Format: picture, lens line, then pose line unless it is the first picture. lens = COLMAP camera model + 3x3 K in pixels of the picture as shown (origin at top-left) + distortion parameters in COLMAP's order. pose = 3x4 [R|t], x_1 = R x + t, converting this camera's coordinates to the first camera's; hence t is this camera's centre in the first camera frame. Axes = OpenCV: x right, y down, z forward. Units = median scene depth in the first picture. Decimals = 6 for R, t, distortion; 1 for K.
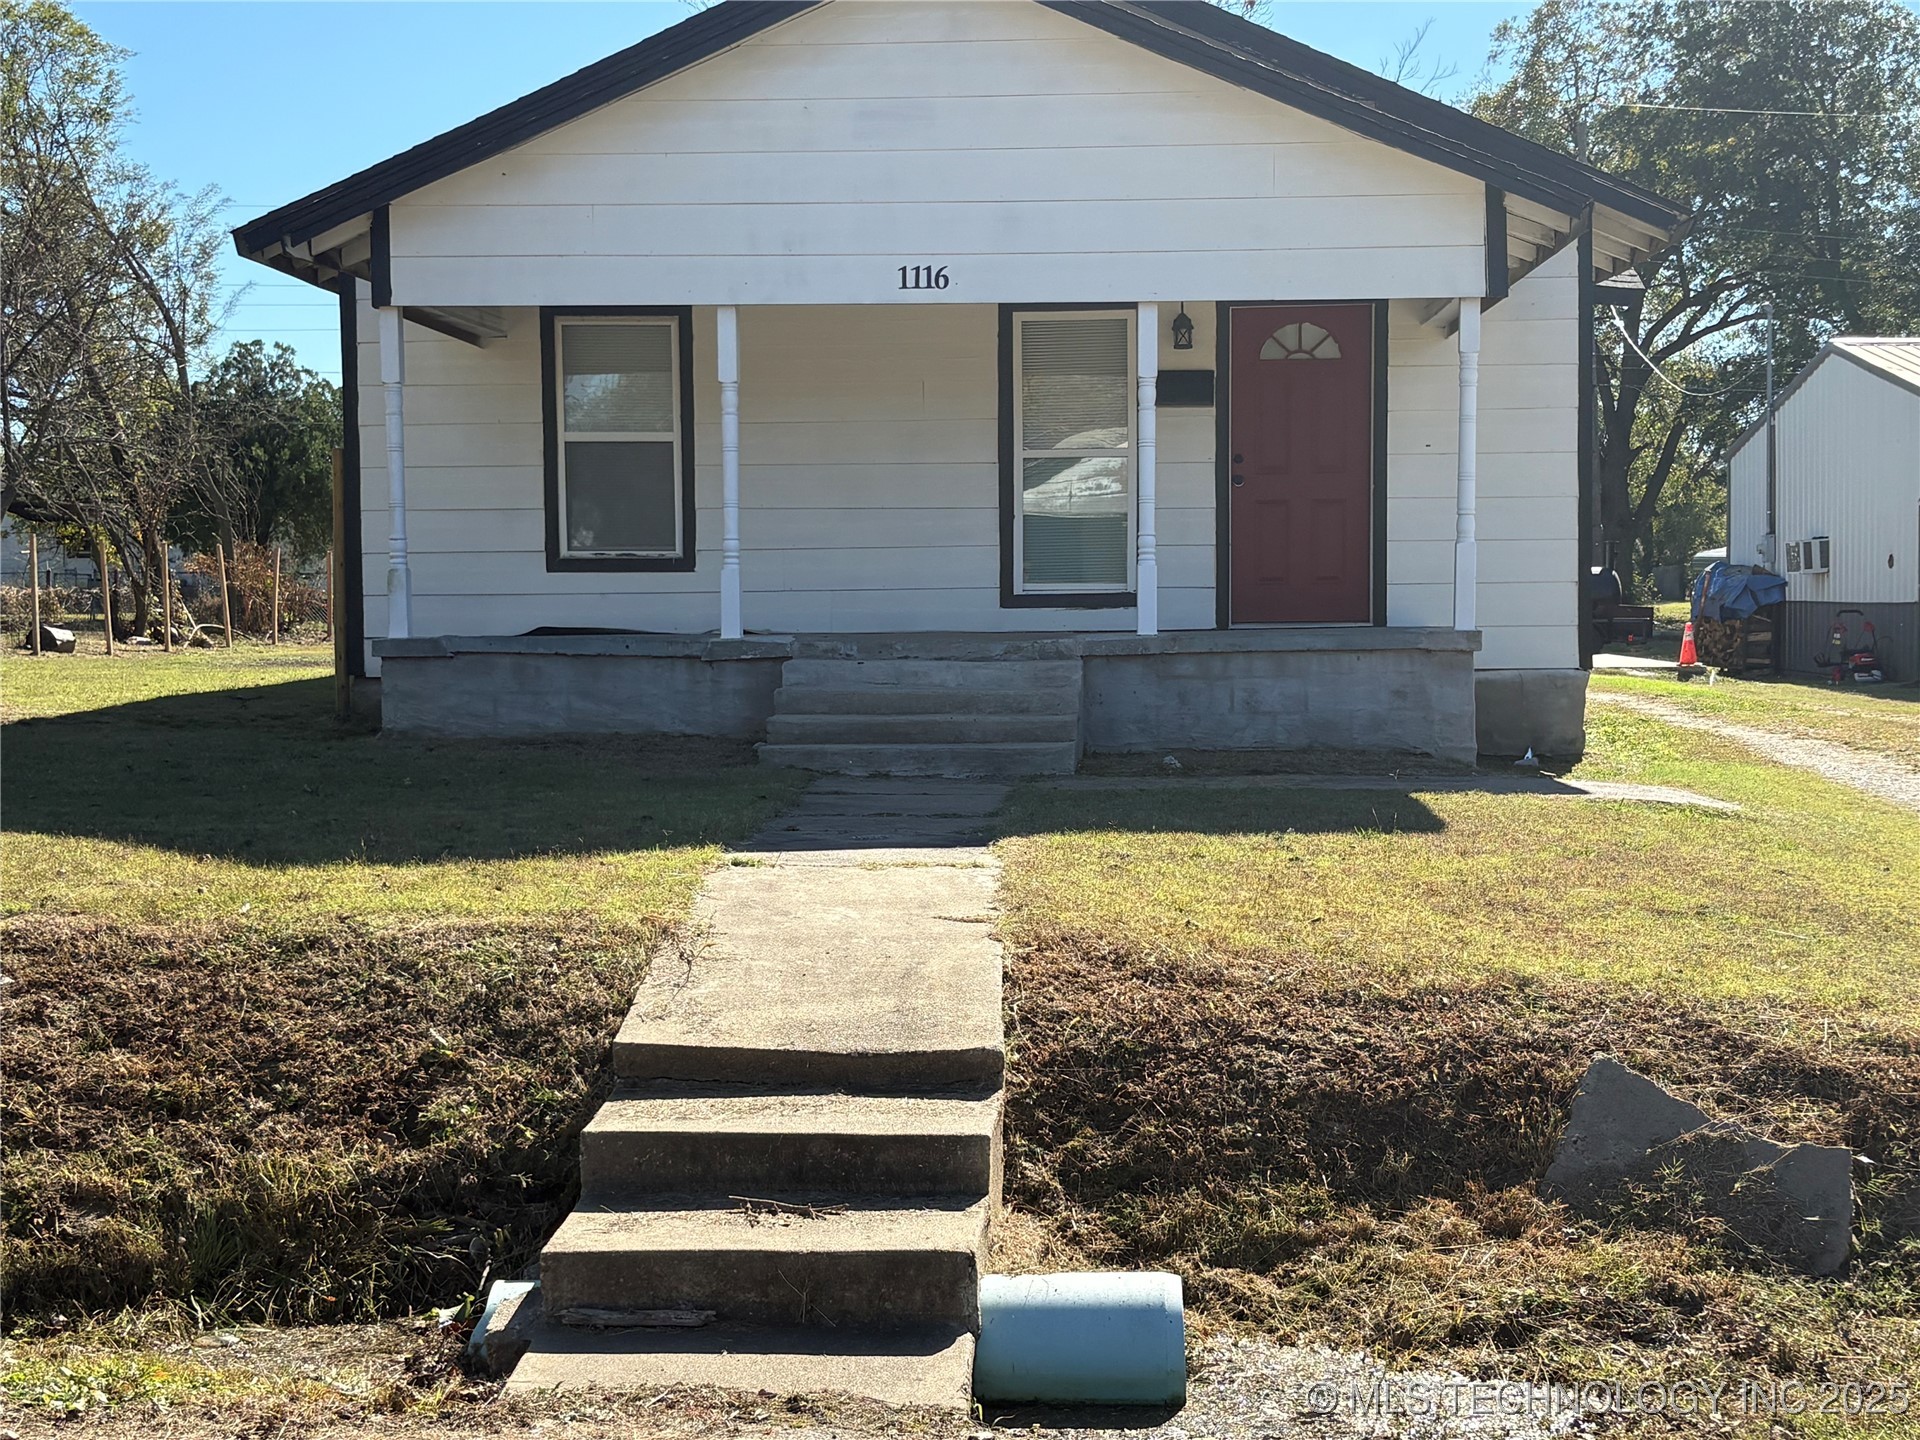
lens RADIAL K [[2614.0, 0, 962.5], [0, 2614.0, 719.2], [0, 0, 1]] dist [0.162404, -0.914220]
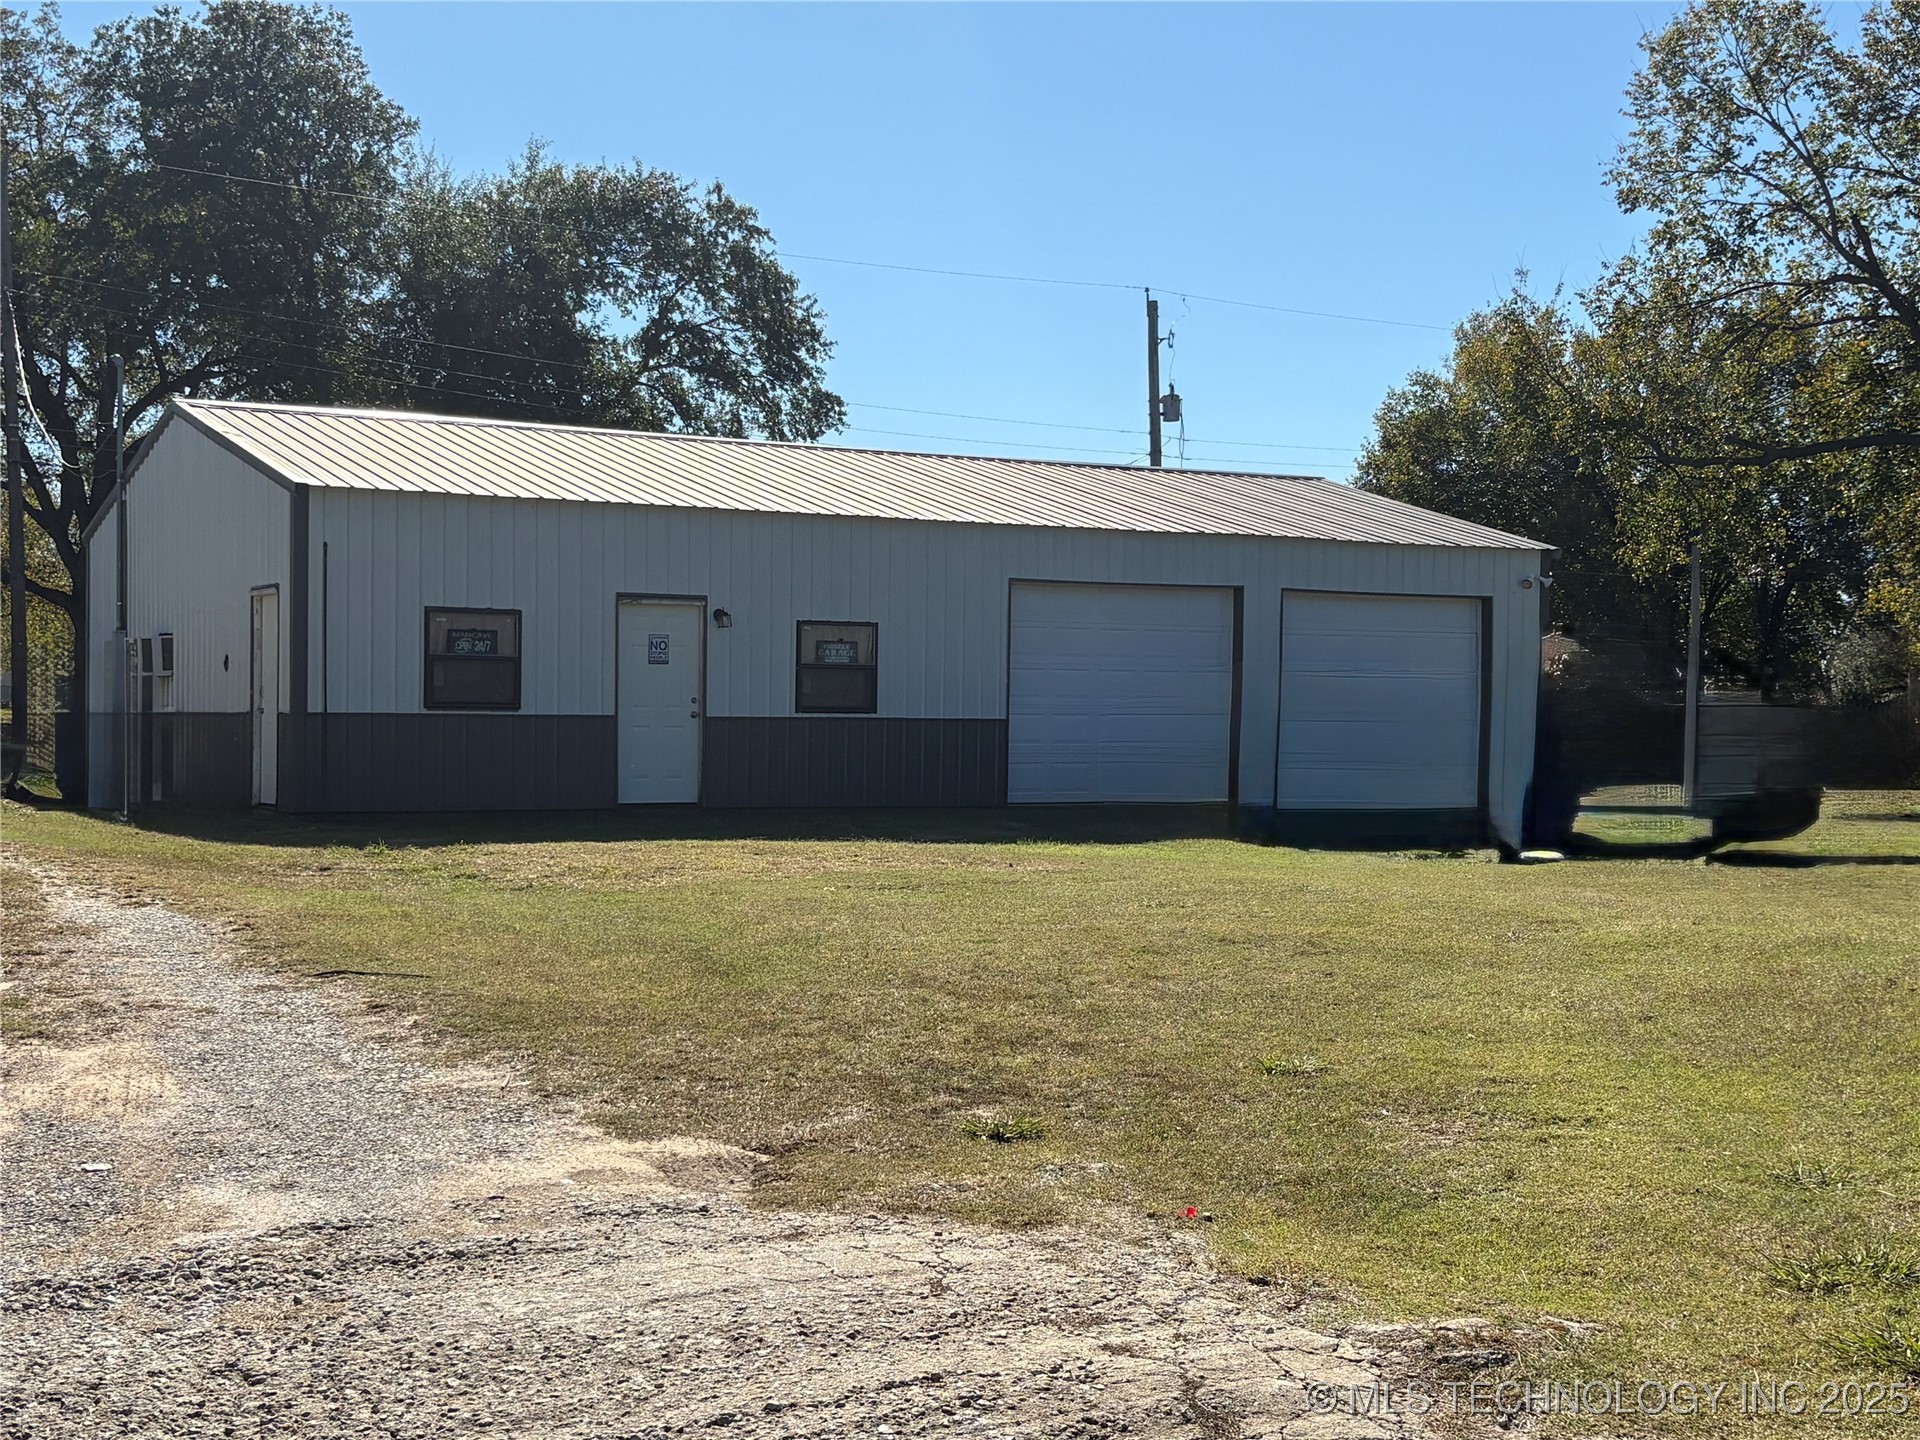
lens RADIAL K [[2614.0, 0, 962.5], [0, 2614.0, 719.2], [0, 0, 1]] dist [0.162404, -0.914220]
pose [[0.865337, 0.023168, 0.500655, 0.058737], [-0.002721, 0.999133, -0.041532, -0.003170], [-0.501183, 0.034577, 0.864650, 0.062843]]
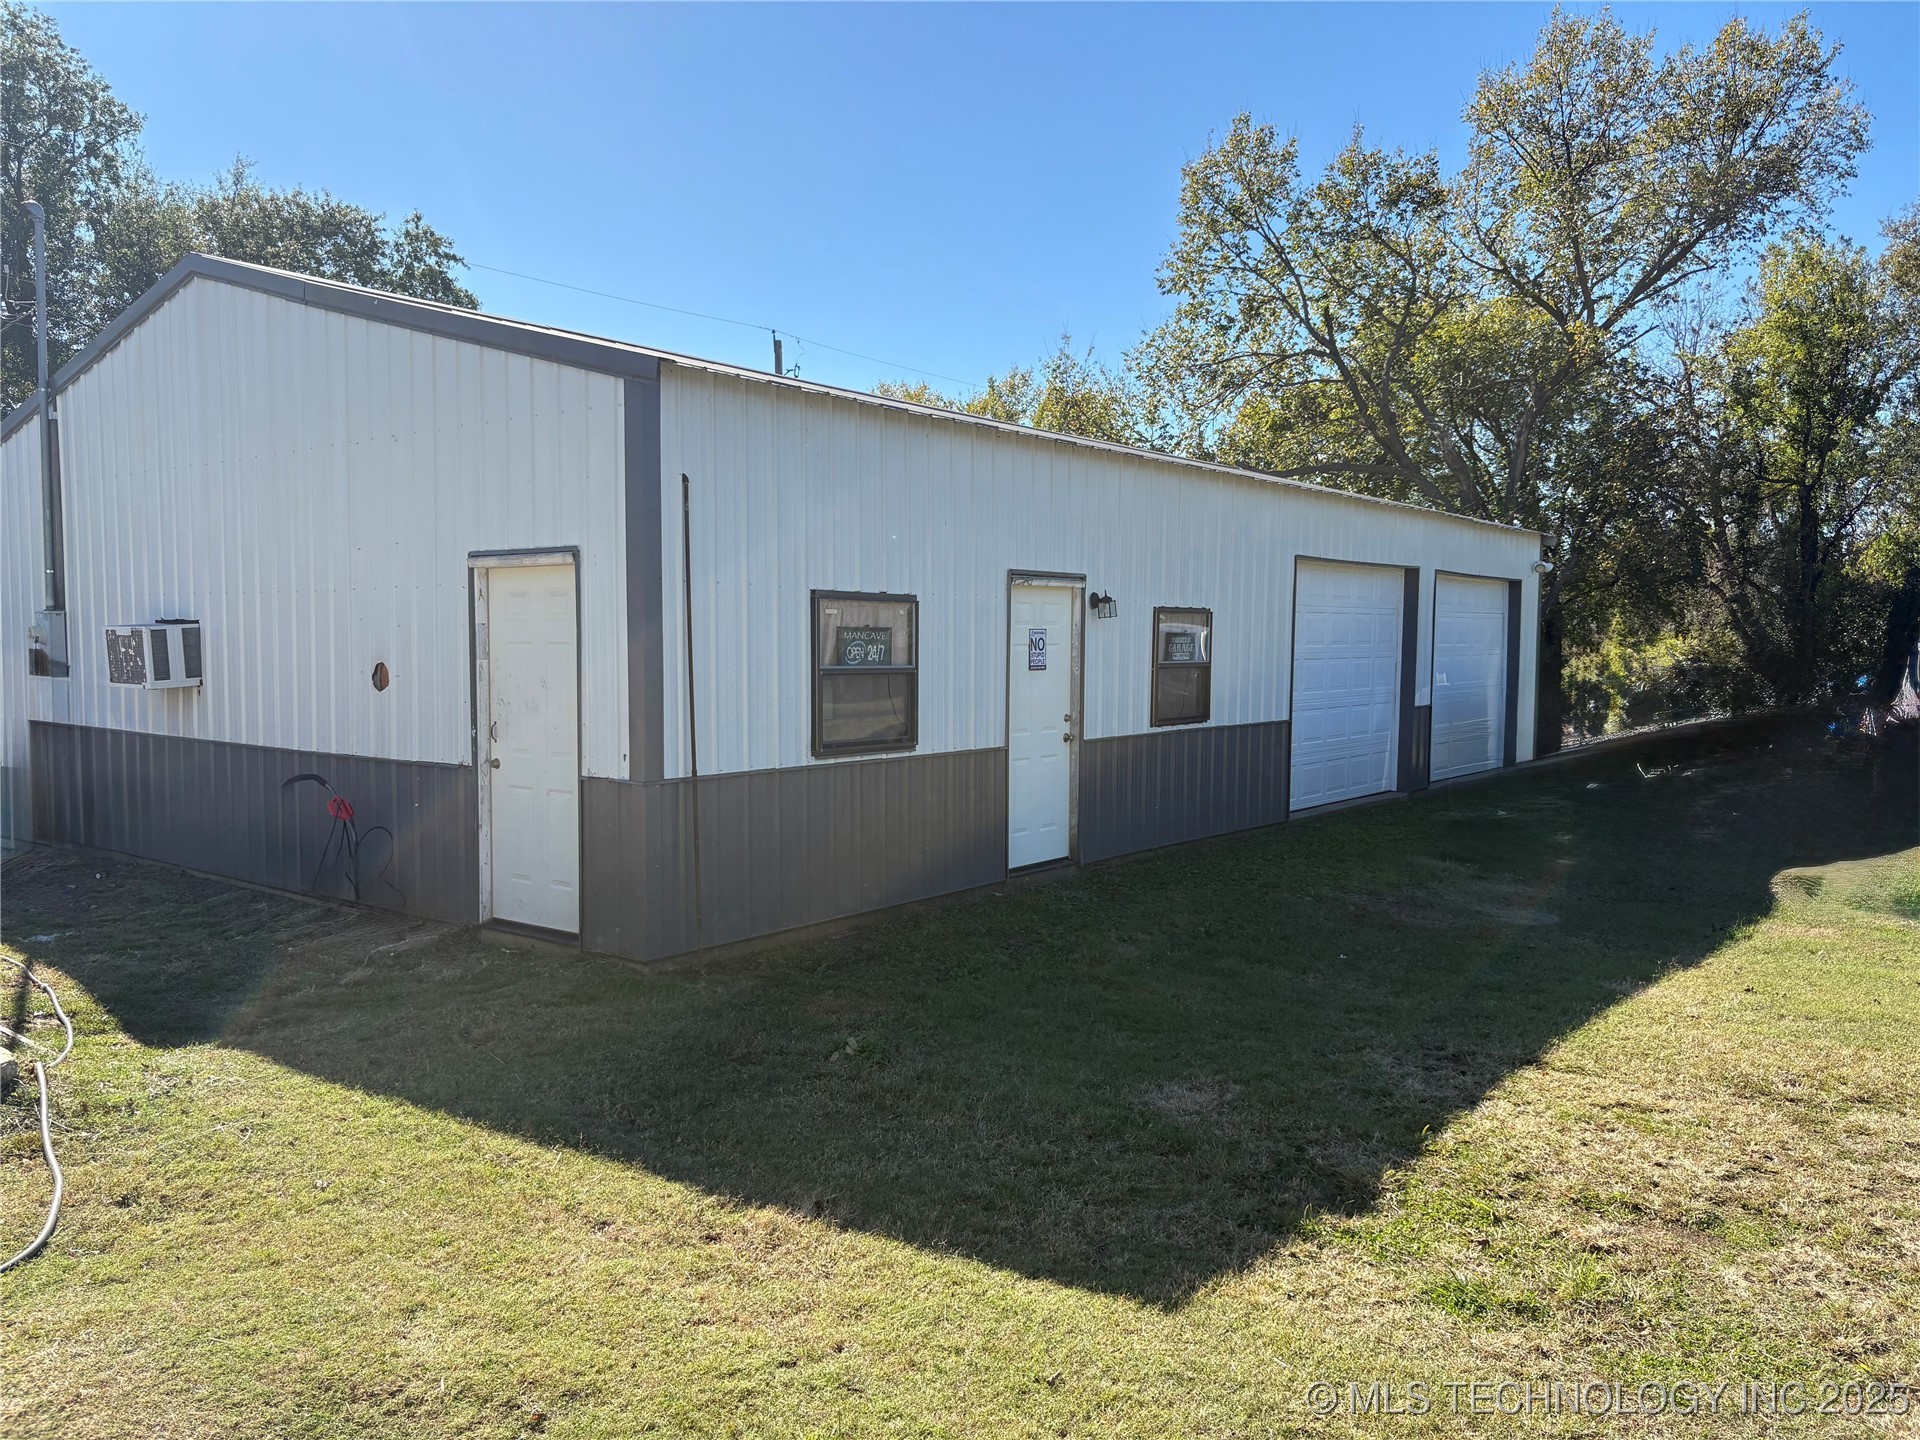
lens RADIAL K [[1441.1, 0, 950.2], [0, 1441.1, 721.3], [0, 0, 1]] dist [0.034634, -0.052665]
pose [[0.601973, -0.028471, 0.798009, 0.085601], [0.018223, 0.999594, 0.021917, -0.024752], [-0.798308, 0.001349, 0.602248, 0.327890]]
